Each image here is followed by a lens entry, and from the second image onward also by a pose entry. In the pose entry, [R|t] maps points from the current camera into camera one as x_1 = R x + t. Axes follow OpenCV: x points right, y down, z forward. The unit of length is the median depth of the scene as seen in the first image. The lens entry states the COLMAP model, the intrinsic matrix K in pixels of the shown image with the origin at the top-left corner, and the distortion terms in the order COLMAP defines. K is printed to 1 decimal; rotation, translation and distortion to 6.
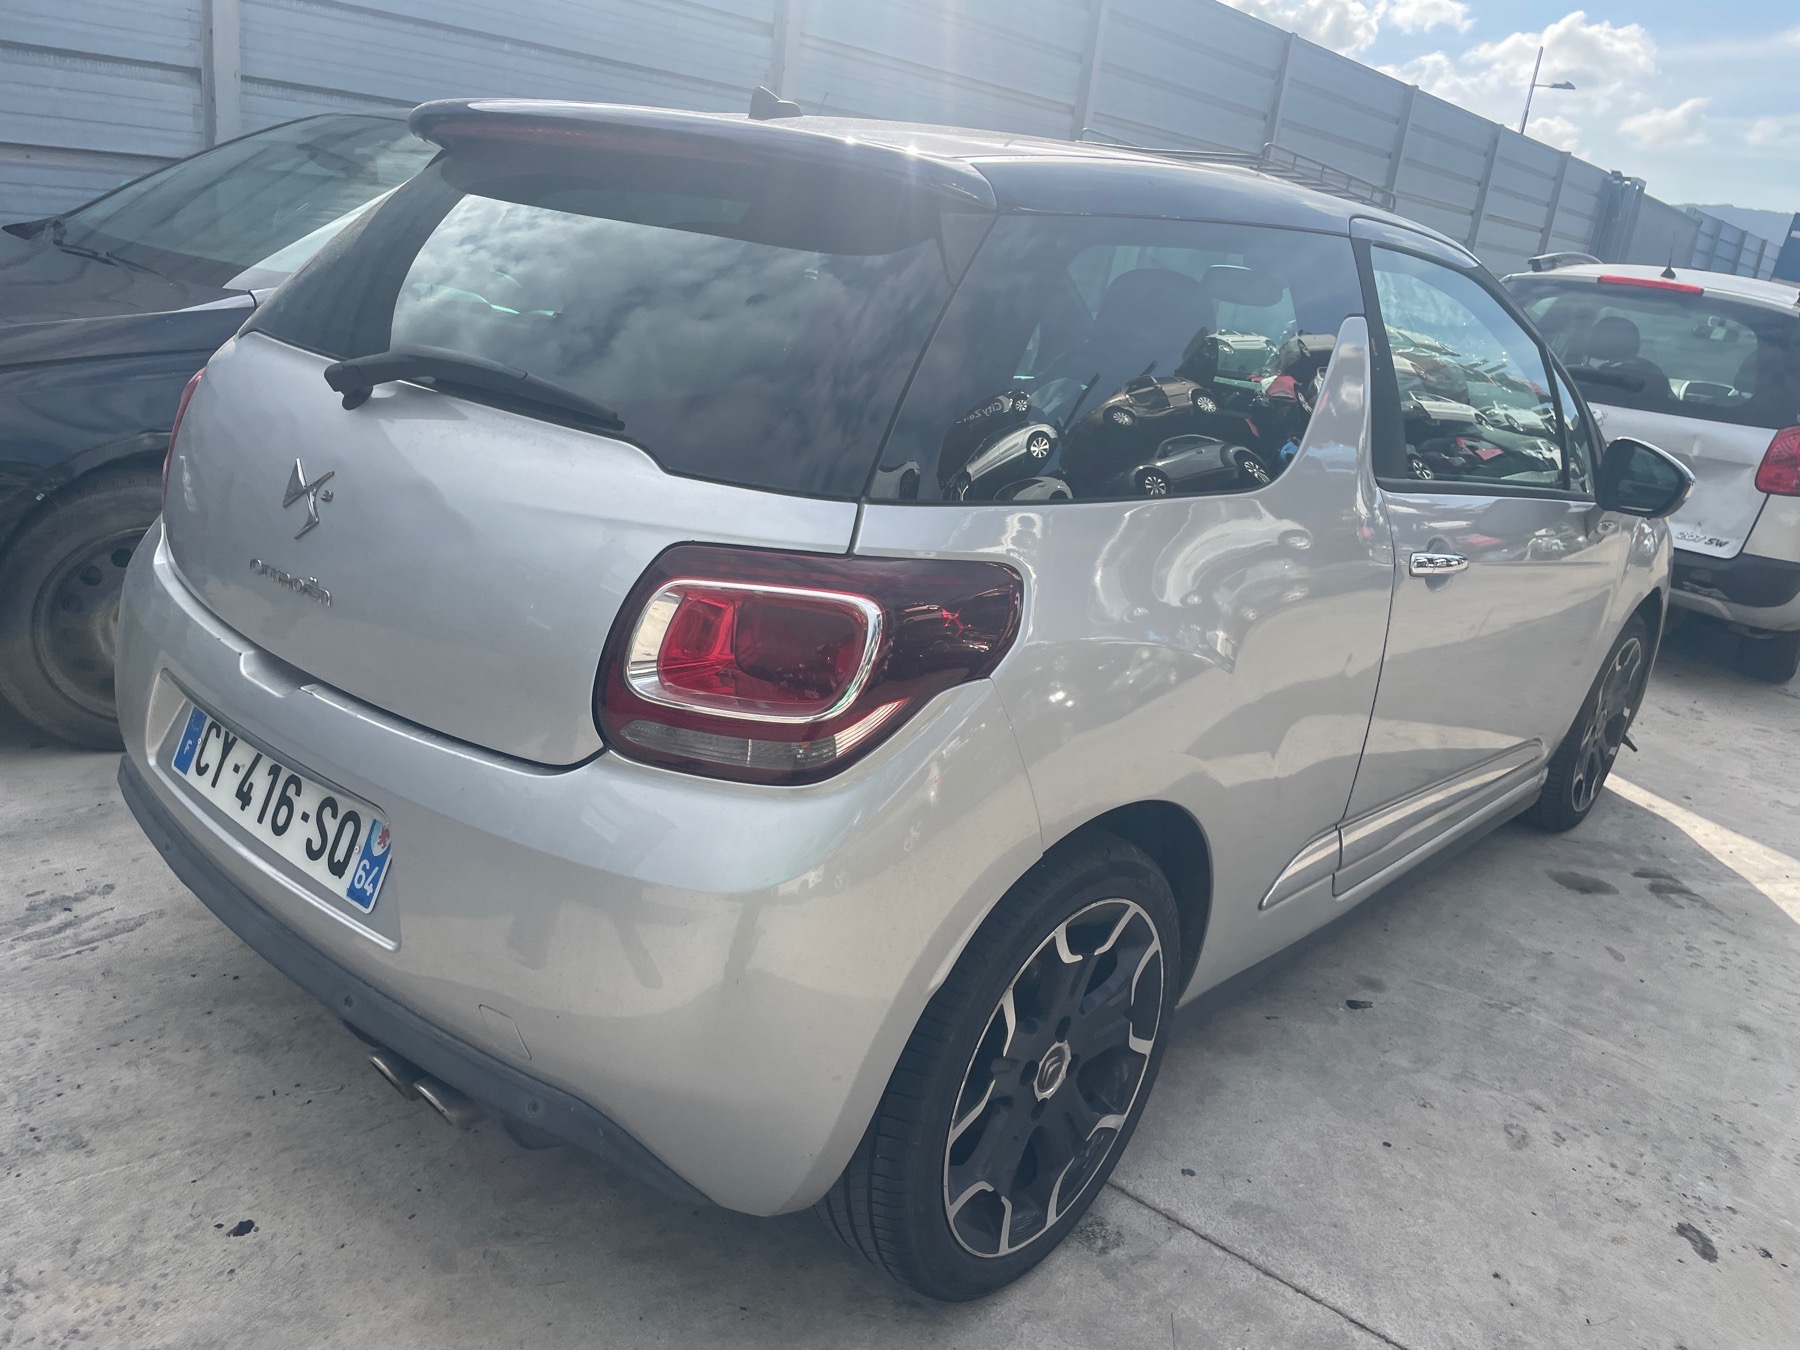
lens RADIAL K [[1330.1, 0, 893.6], [0, 1330.1, 671.1], [0, 0, 1]] dist [0.078344, -0.099499]
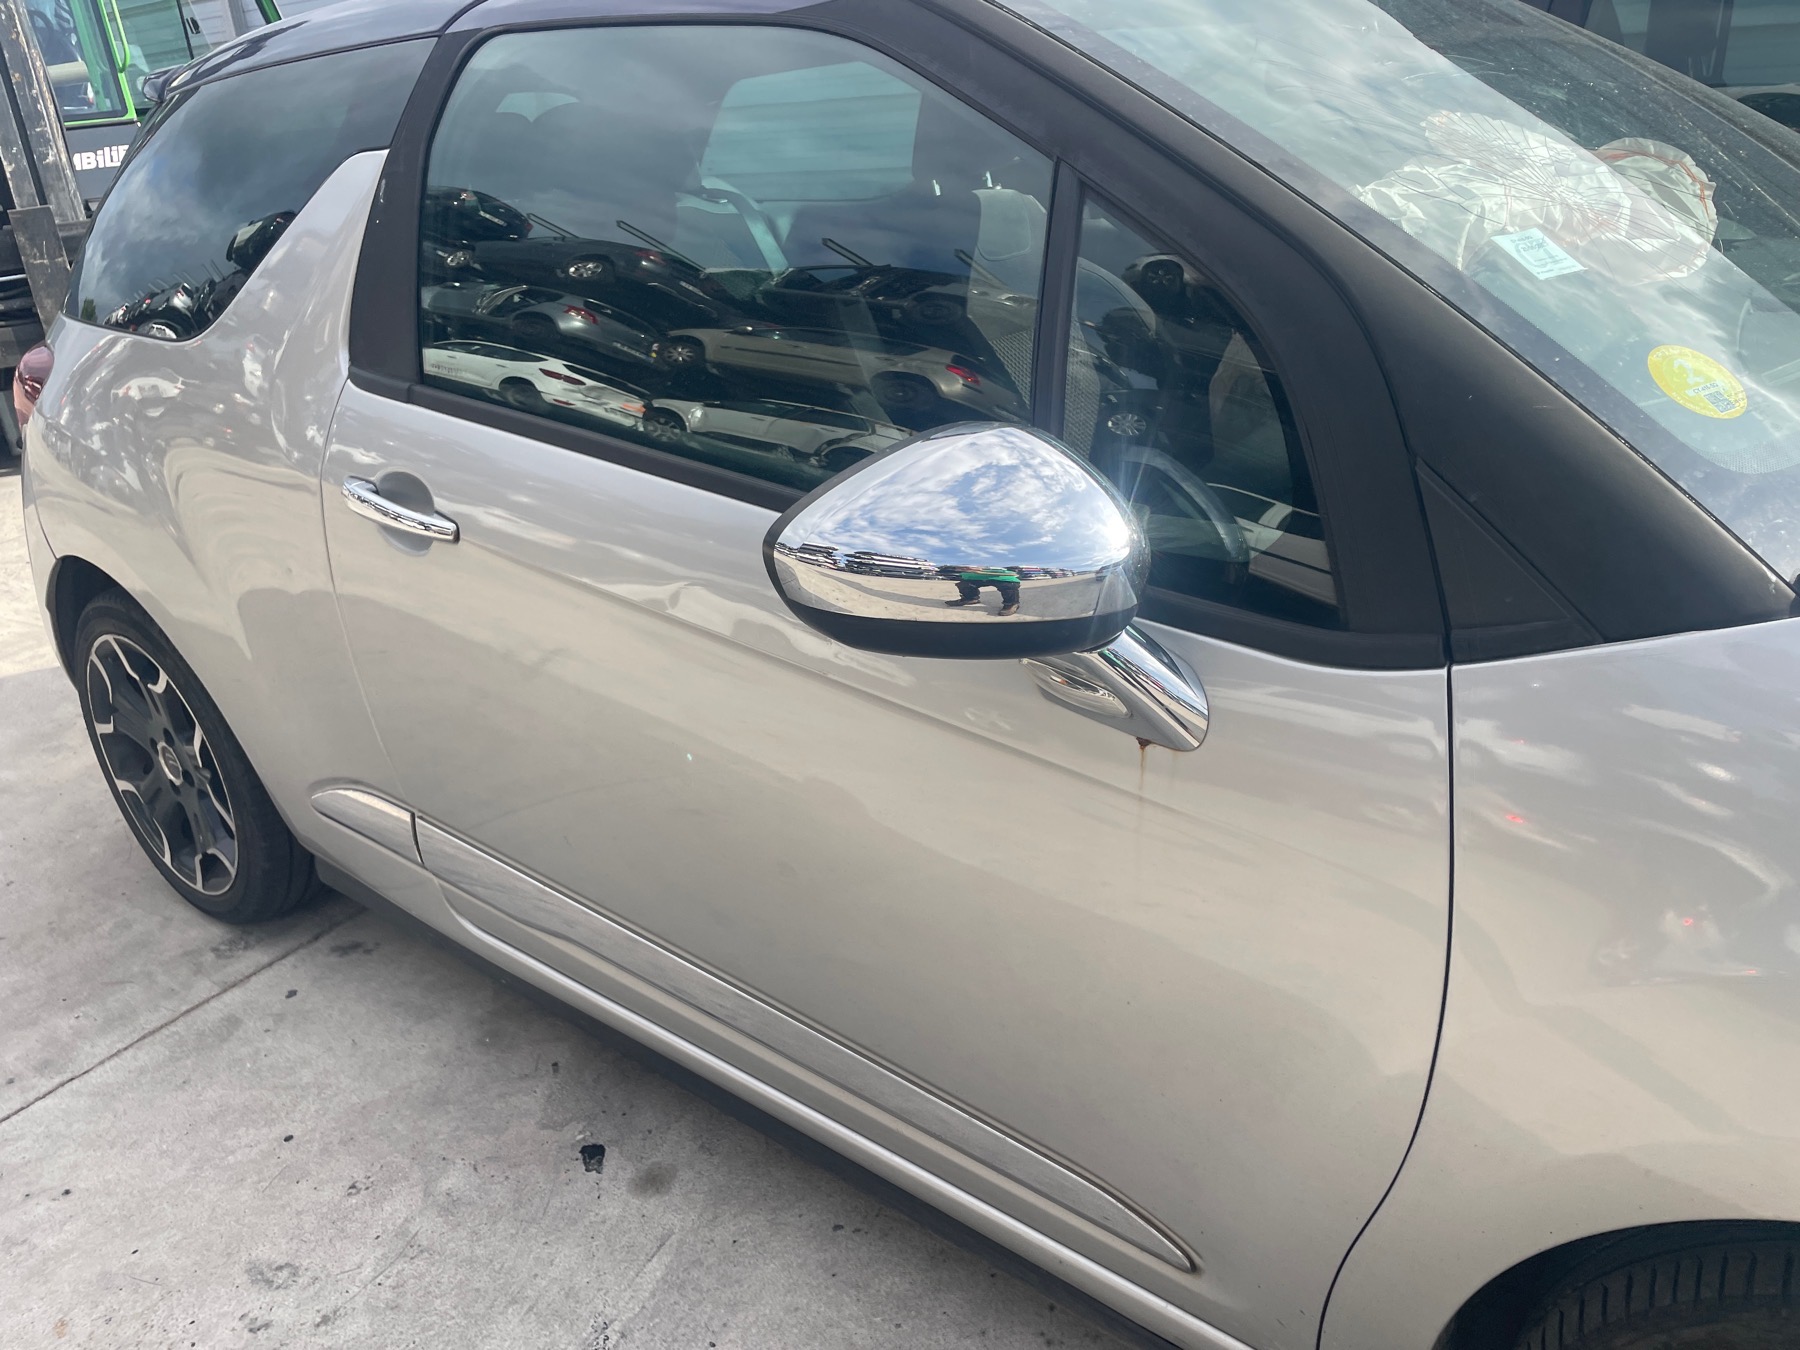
lens RADIAL K [[1330.1, 0, 893.6], [0, 1330.1, 671.1], [0, 0, 1]] dist [0.078344, -0.099499]
pose [[0.064395, 0.304179, -0.950436, 1.039891], [-0.229882, 0.931319, 0.282486, -0.241707], [0.971086, 0.200297, 0.129898, 1.116366]]
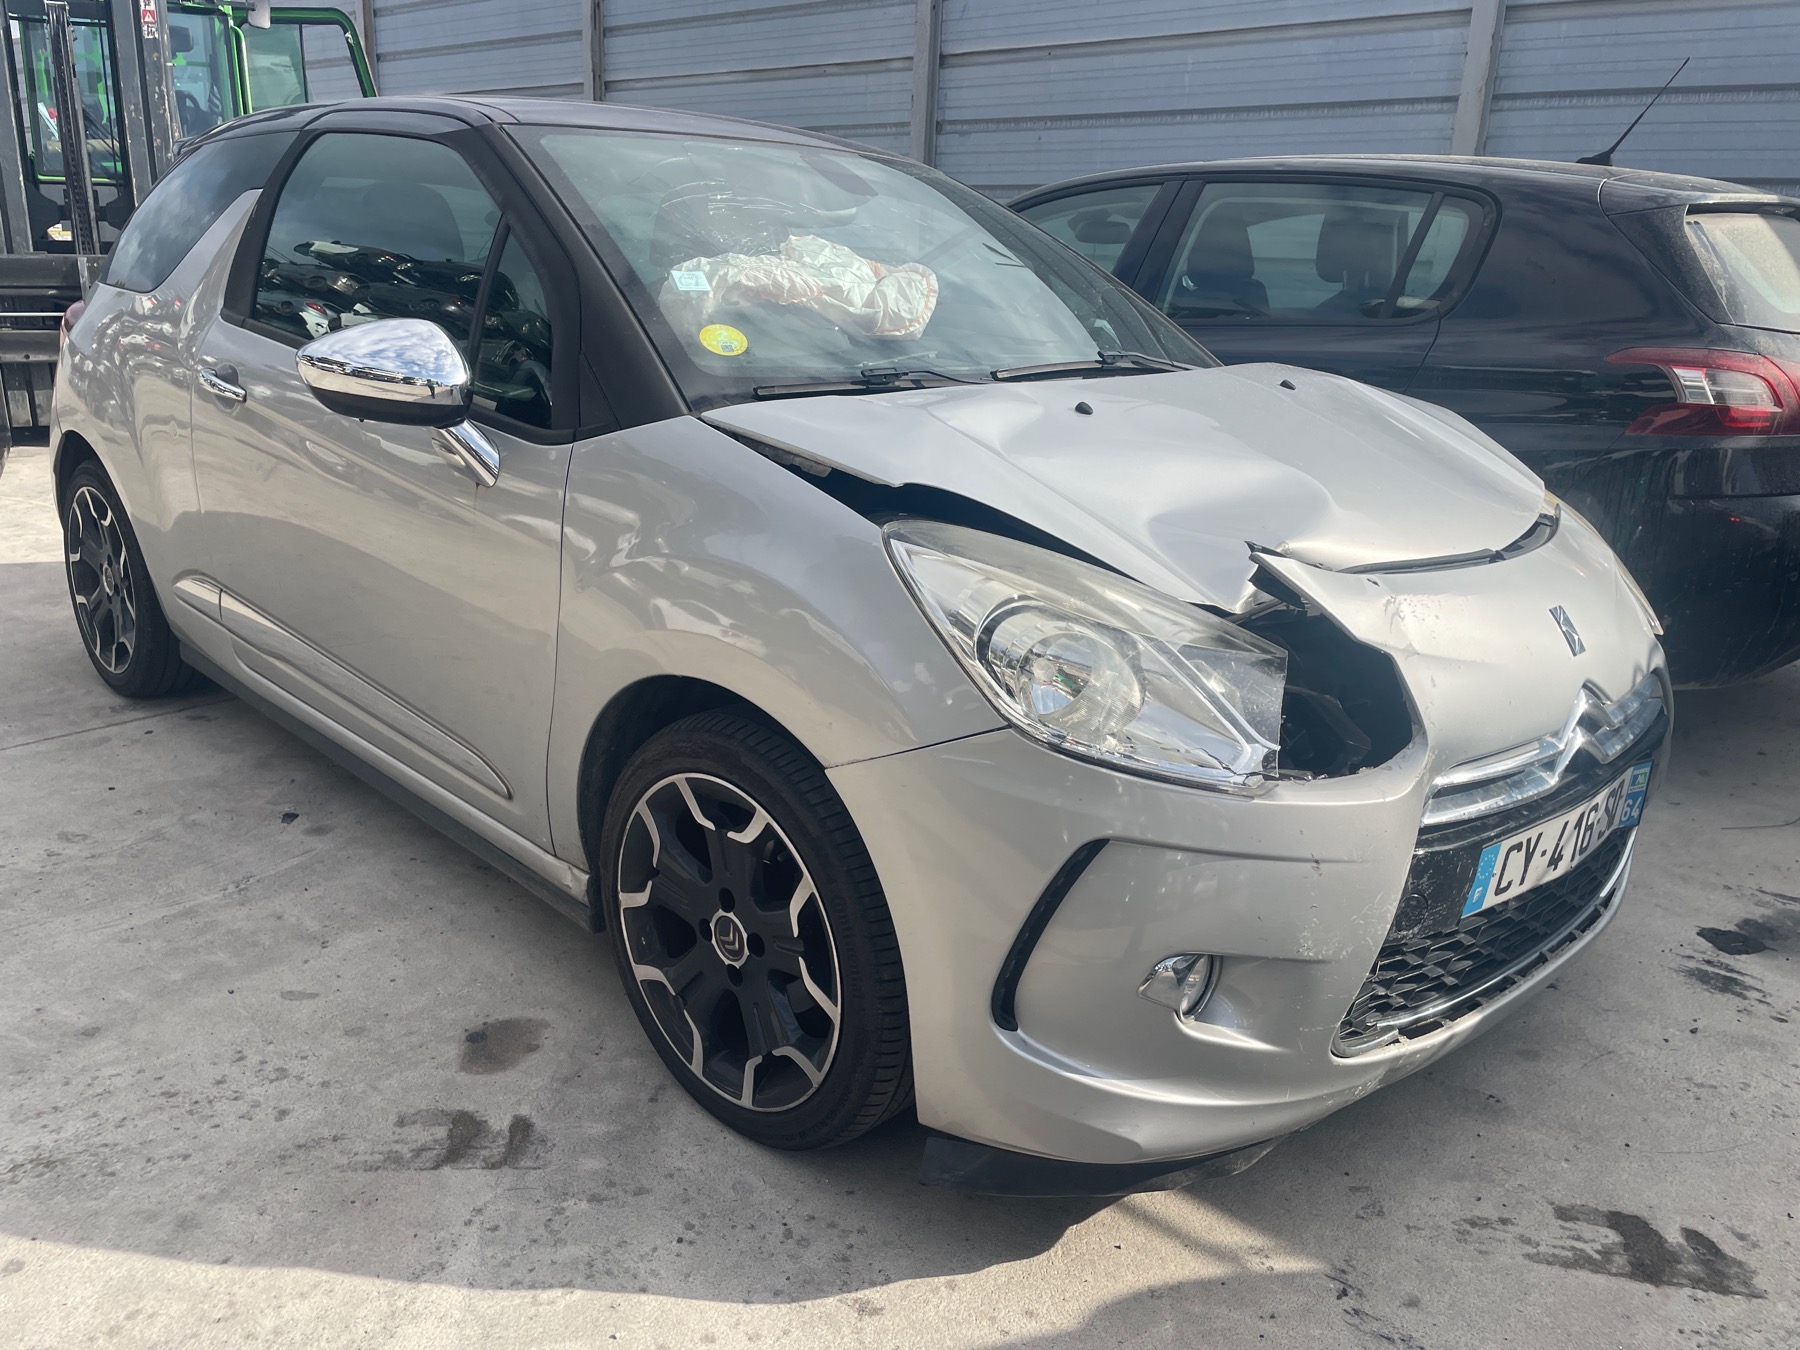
lens RADIAL K [[1330.1, 0, 893.6], [0, 1330.1, 671.1], [0, 0, 1]] dist [0.078344, -0.099499]
pose [[-0.025007, 0.200174, -0.979441, 1.530747], [-0.346668, 0.917216, 0.196307, -0.273725], [0.937655, 0.344450, 0.046457, 1.513934]]
